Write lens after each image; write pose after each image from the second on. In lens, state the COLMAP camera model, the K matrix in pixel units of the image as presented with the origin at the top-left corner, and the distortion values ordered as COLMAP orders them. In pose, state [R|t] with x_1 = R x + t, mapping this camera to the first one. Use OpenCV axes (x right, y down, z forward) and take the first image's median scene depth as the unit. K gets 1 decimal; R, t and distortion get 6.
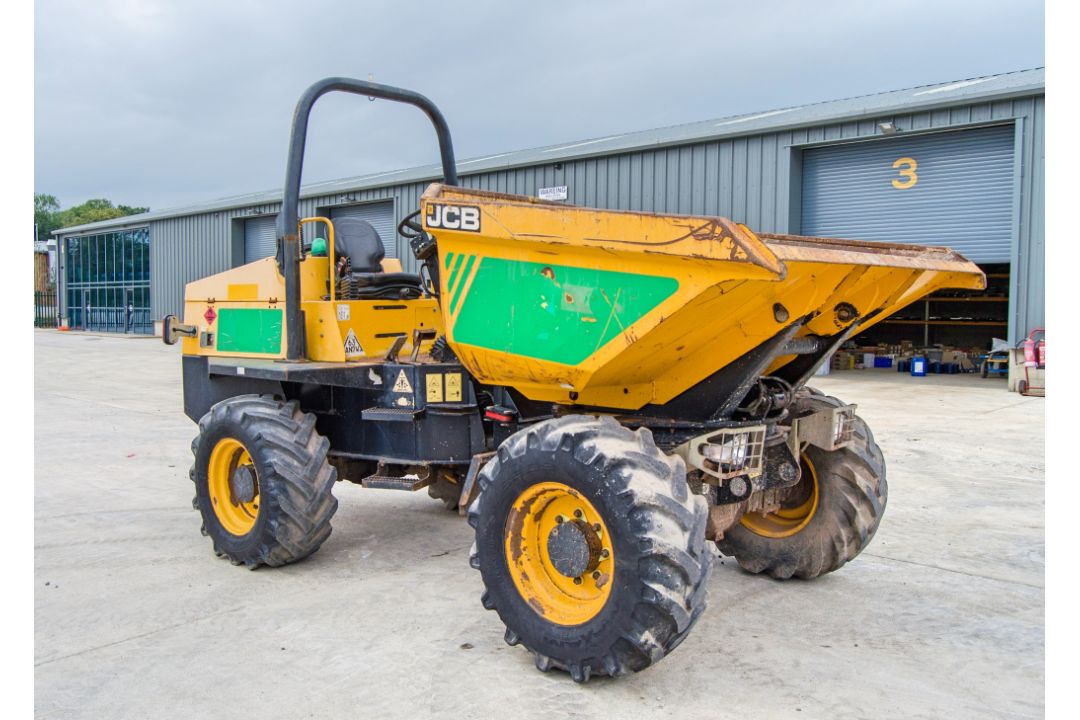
lens RADIAL K [[887.8, 0, 540.0], [0, 887.8, 360.0], [0, 0, 1]] dist [-0.011013, -0.002960]
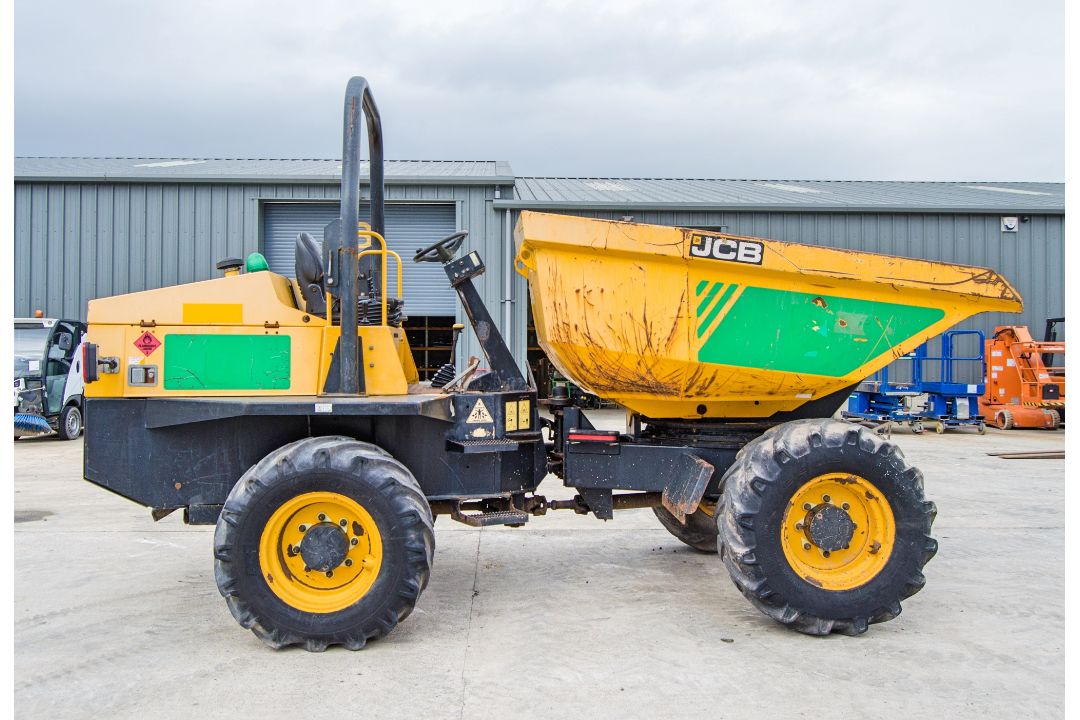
lens RADIAL K [[848.7, 0, 517.4], [0, 848.7, 352.4], [0, 0, 1]] dist [-0.012043, -0.000586]
pose [[0.714254, 0.002942, 0.699880, -1.023622], [0.043141, 0.997905, -0.048221, 0.008816], [-0.698555, 0.064636, 0.712631, 0.426601]]
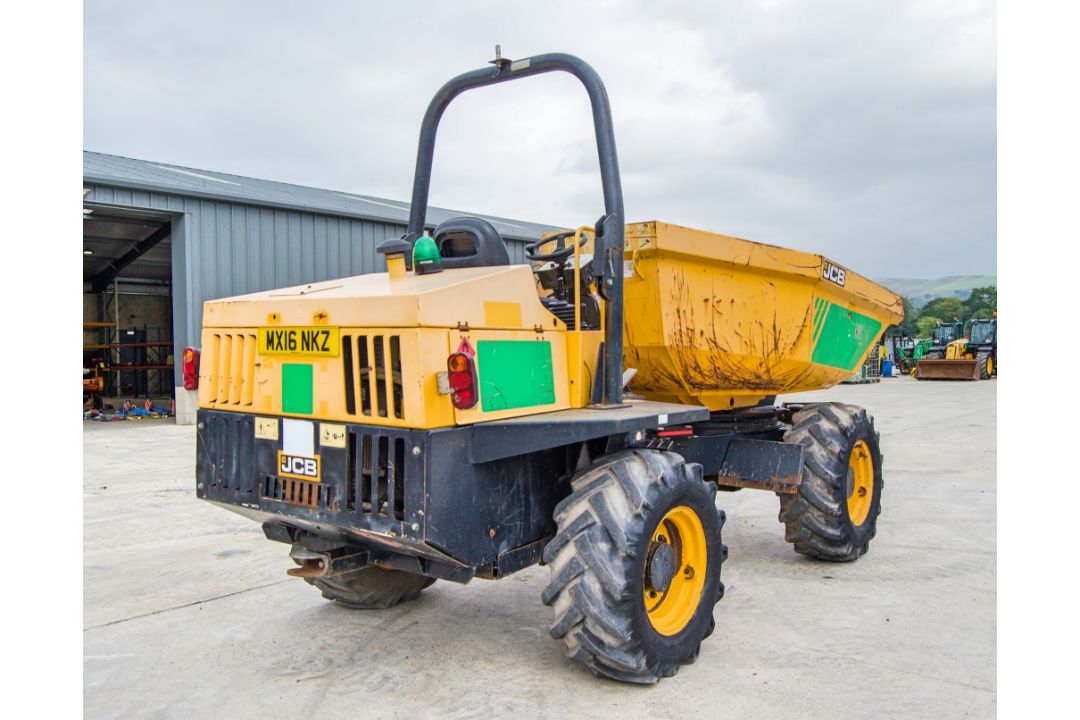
lens RADIAL K [[887.8, 0, 540.0], [0, 887.8, 360.0], [0, 0, 1]] dist [-0.011013, -0.002960]
pose [[-0.061387, -0.016211, 0.997982, -1.489322], [0.071459, 0.997231, 0.020594, -0.084947], [-0.995553, 0.072579, -0.060058, 1.554737]]
